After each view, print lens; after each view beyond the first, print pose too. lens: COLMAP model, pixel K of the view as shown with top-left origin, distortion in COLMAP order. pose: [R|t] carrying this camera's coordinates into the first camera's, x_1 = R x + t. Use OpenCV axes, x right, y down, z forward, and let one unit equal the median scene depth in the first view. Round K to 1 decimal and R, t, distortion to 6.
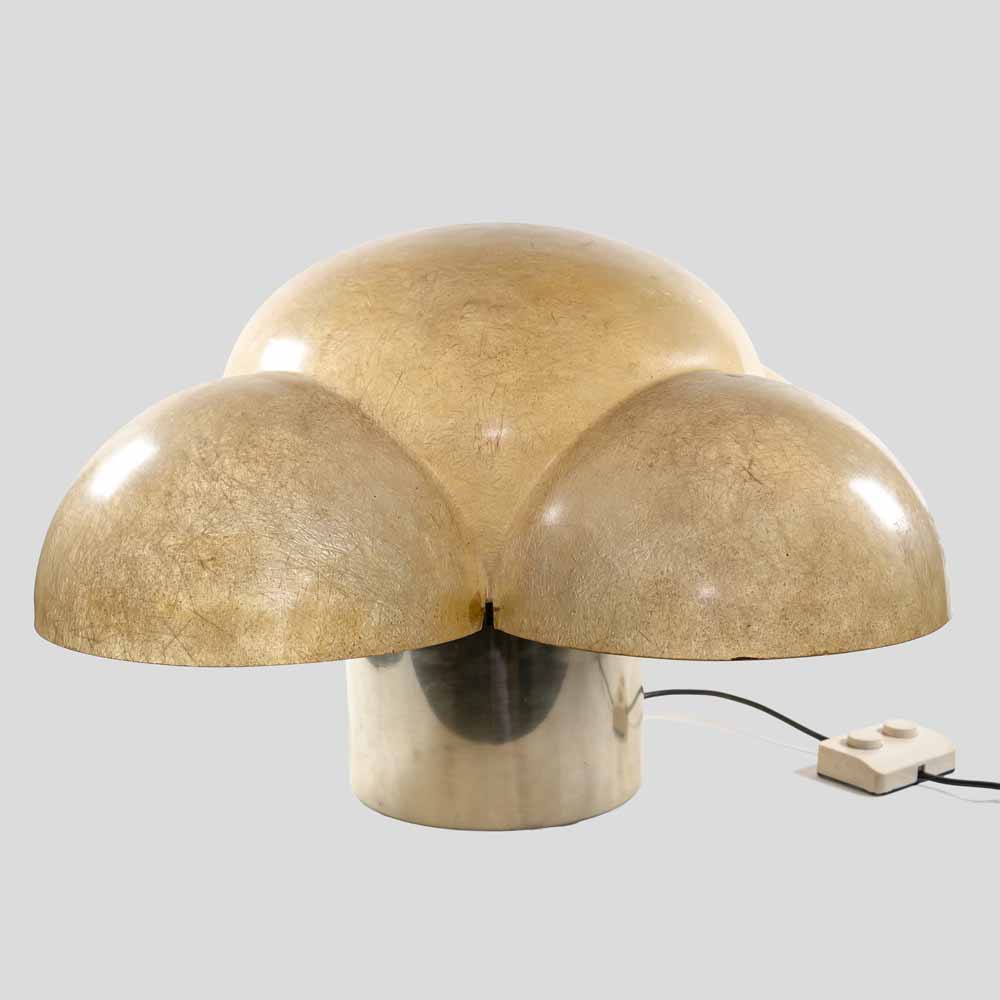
lens RADIAL K [[1832.0, 0, 497.6], [0, 1832.0, 495.8], [0, 0, 1]] dist [-0.050099, 0.000000]
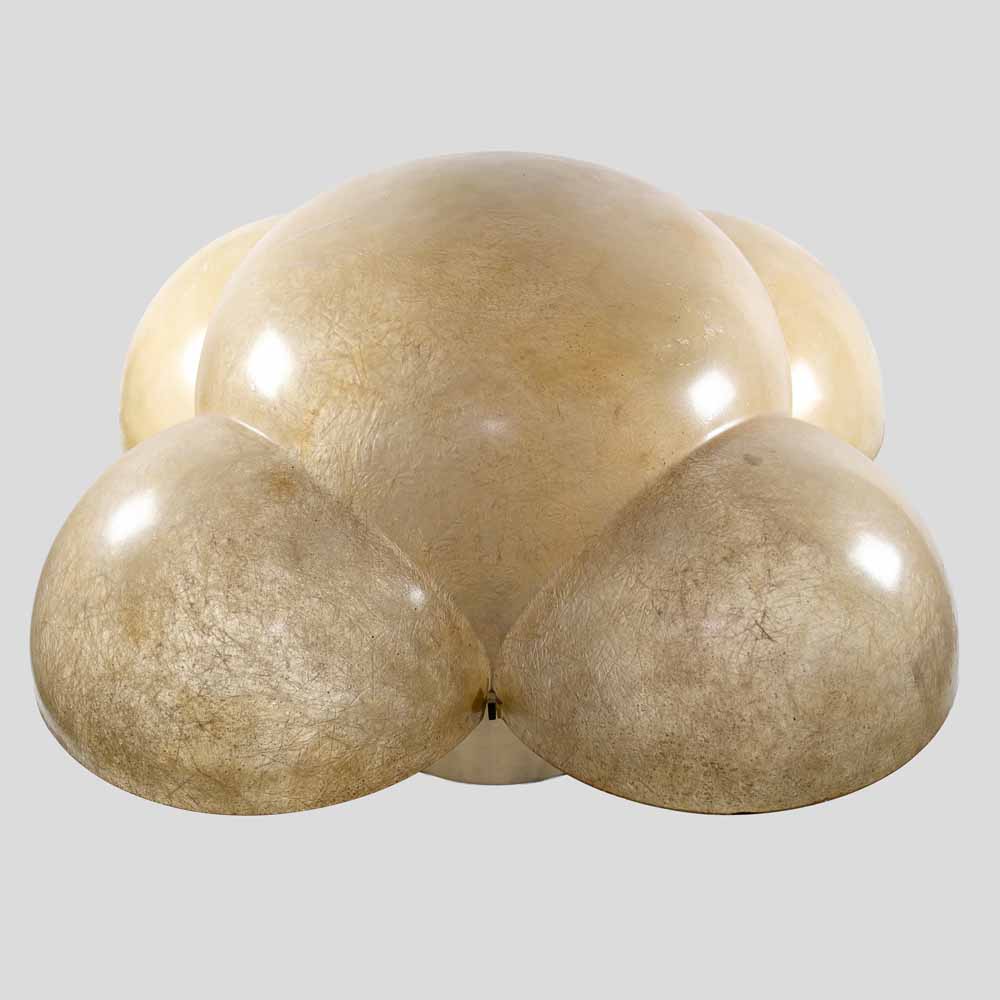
lens RADIAL K [[1832.0, 0, 502.1], [0, 1832.0, 586.9], [0, 0, 1]] dist [-0.050099, 0.000000]
pose [[0.999981, -0.005769, 0.002078, -0.000674], [0.004125, 0.883723, 0.467992, -0.485474], [-0.004536, -0.467975, 0.883730, 0.162055]]
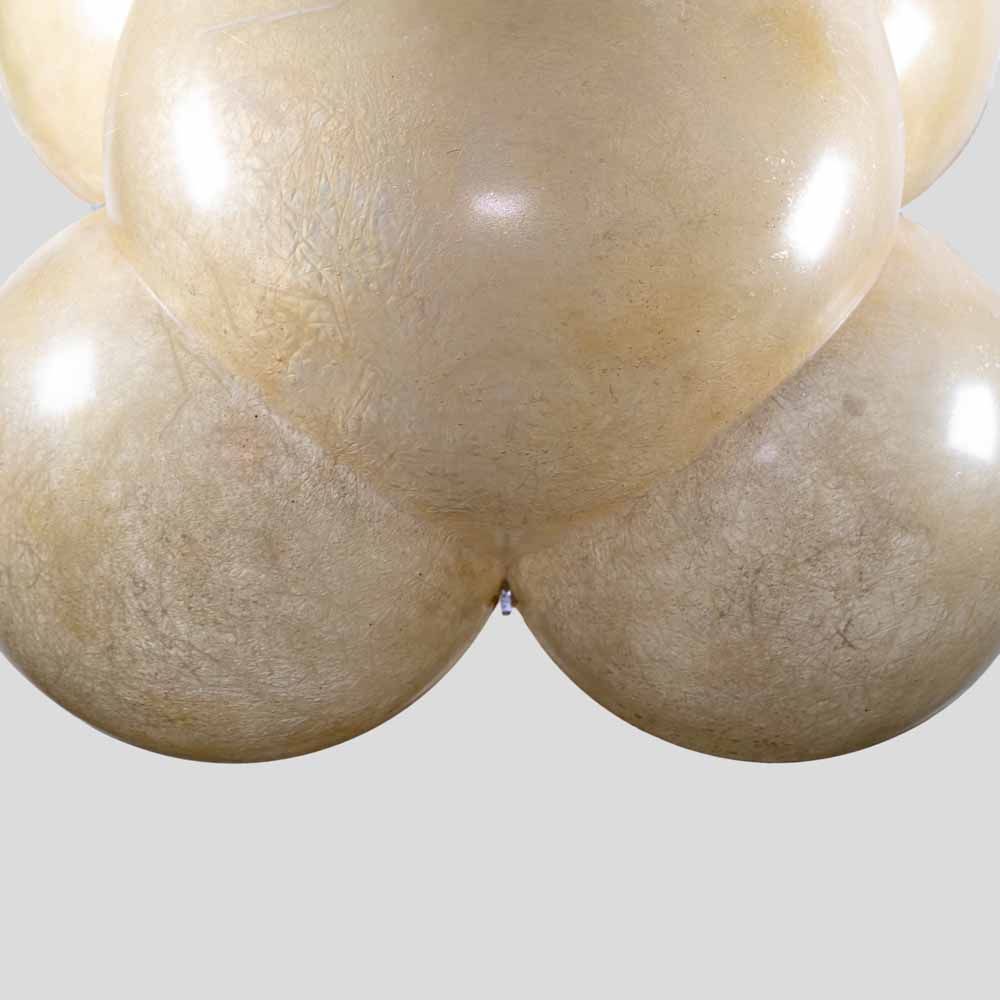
lens RADIAL K [[1832.0, 0, 502.8], [0, 1832.0, 495.5], [0, 0, 1]] dist [-0.050099, 0.000000]
pose [[0.998762, -0.018638, 0.046121, -0.046398], [-0.033858, 0.424564, 0.904765, -0.758654], [-0.036444, -0.905206, 0.423407, 0.728992]]
